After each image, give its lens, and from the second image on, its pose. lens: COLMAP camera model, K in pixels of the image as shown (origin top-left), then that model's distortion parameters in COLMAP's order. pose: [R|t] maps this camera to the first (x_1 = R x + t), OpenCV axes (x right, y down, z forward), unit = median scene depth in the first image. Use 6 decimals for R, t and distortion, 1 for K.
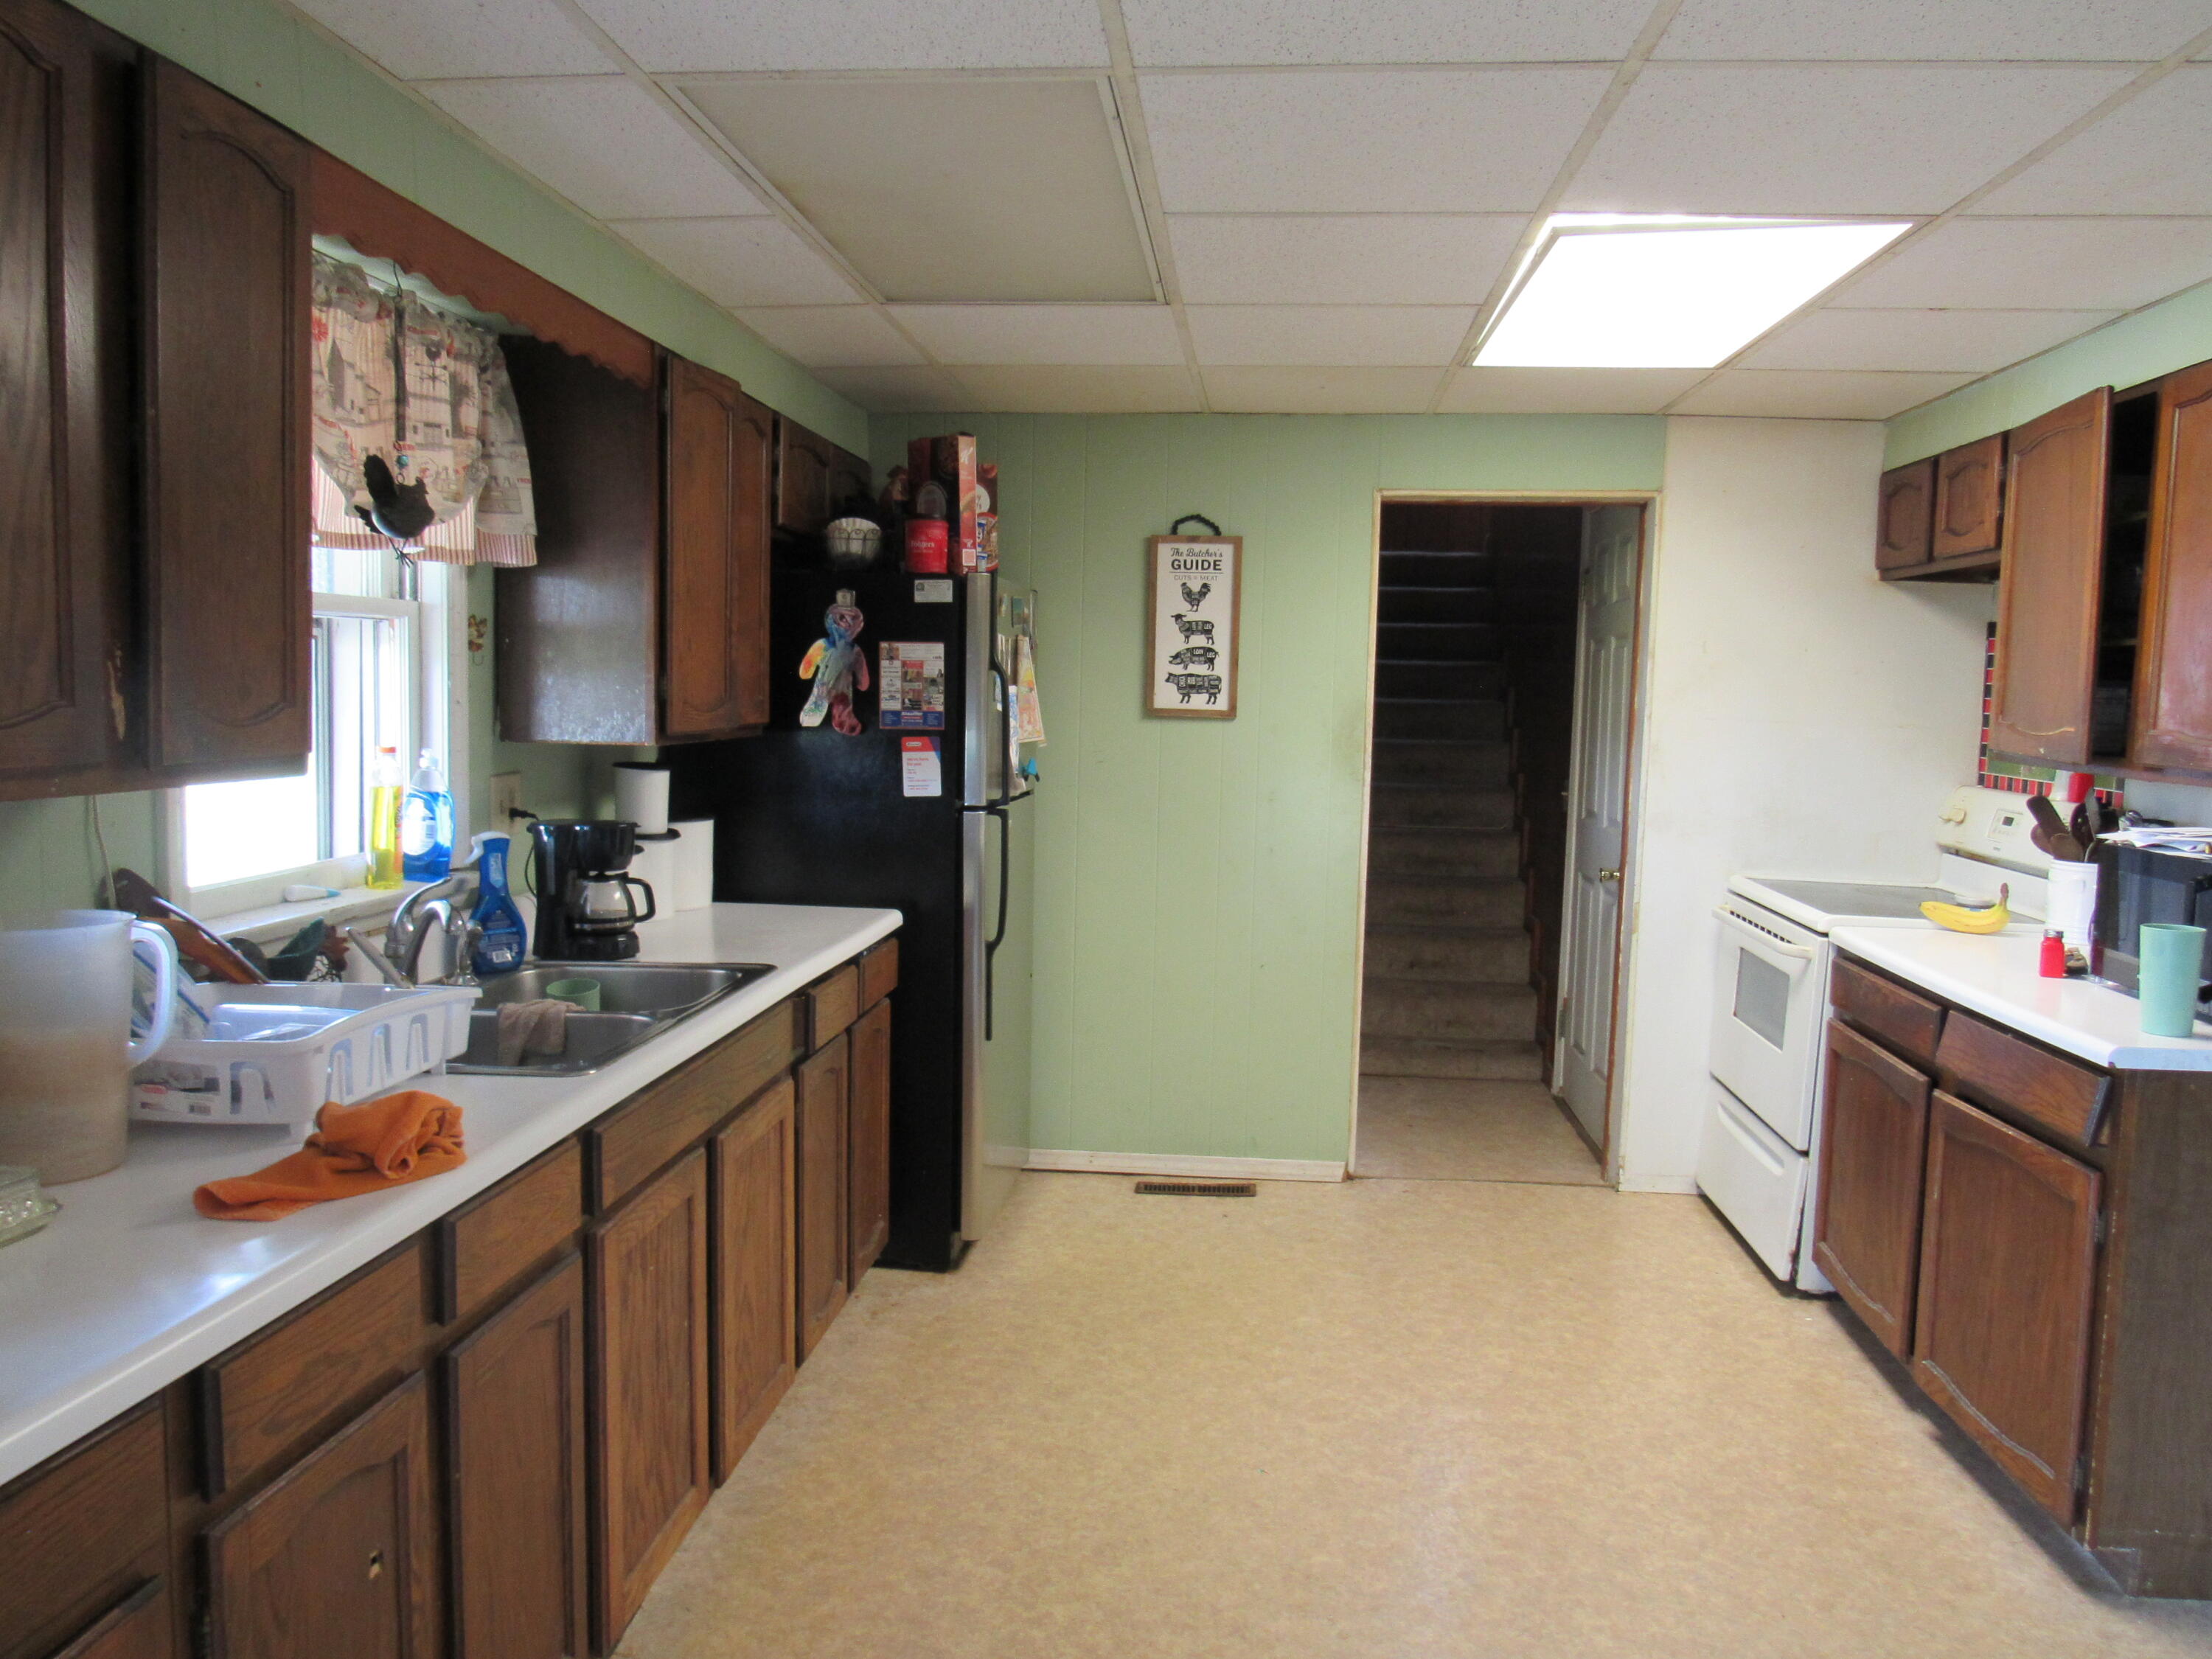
lens RADIAL K [[1580.1, 0, 1106.0], [0, 1580.1, 829.5], [0, 0, 1]] dist [-0.027628, 0.001983]
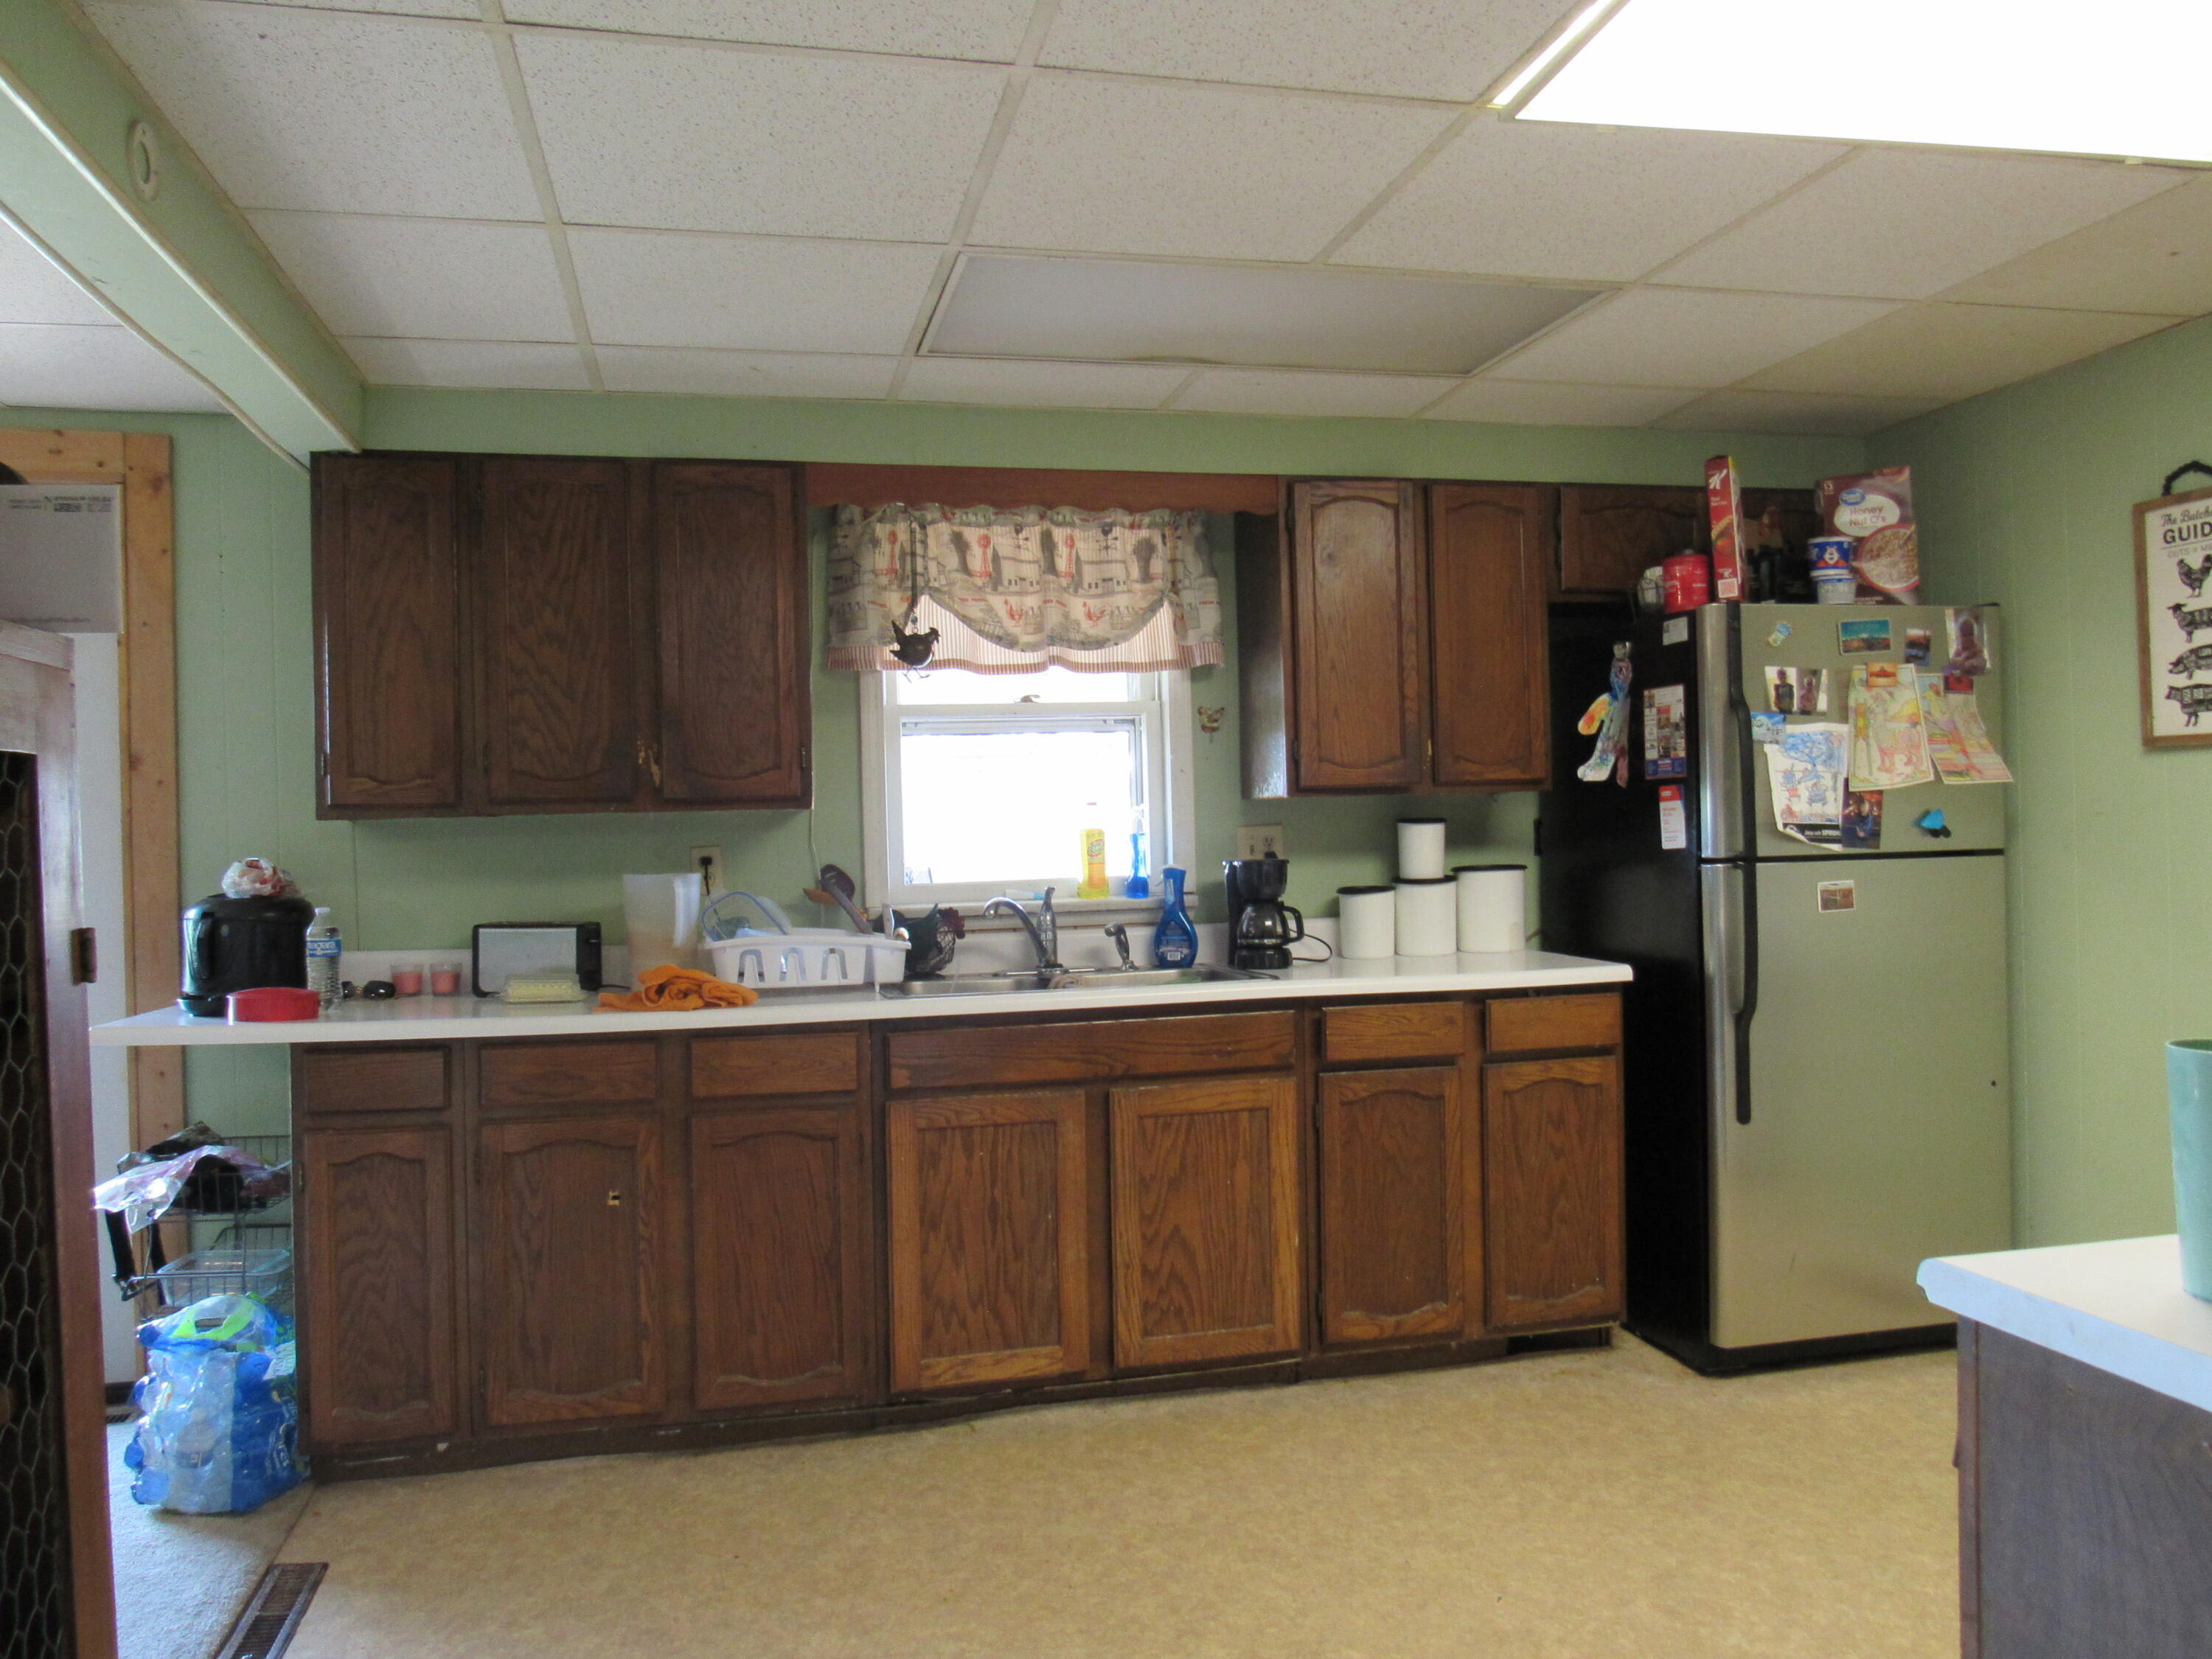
lens RADIAL K [[1573.2, 0, 1106.0], [0, 1573.2, 829.5], [0, 0, 1]] dist [-0.043243, 0.026935]
pose [[0.324363, -0.026614, -0.945558, 0.662529], [-0.051367, 0.997634, -0.045700, 0.028047], [0.944537, 0.063394, 0.322229, 0.382460]]
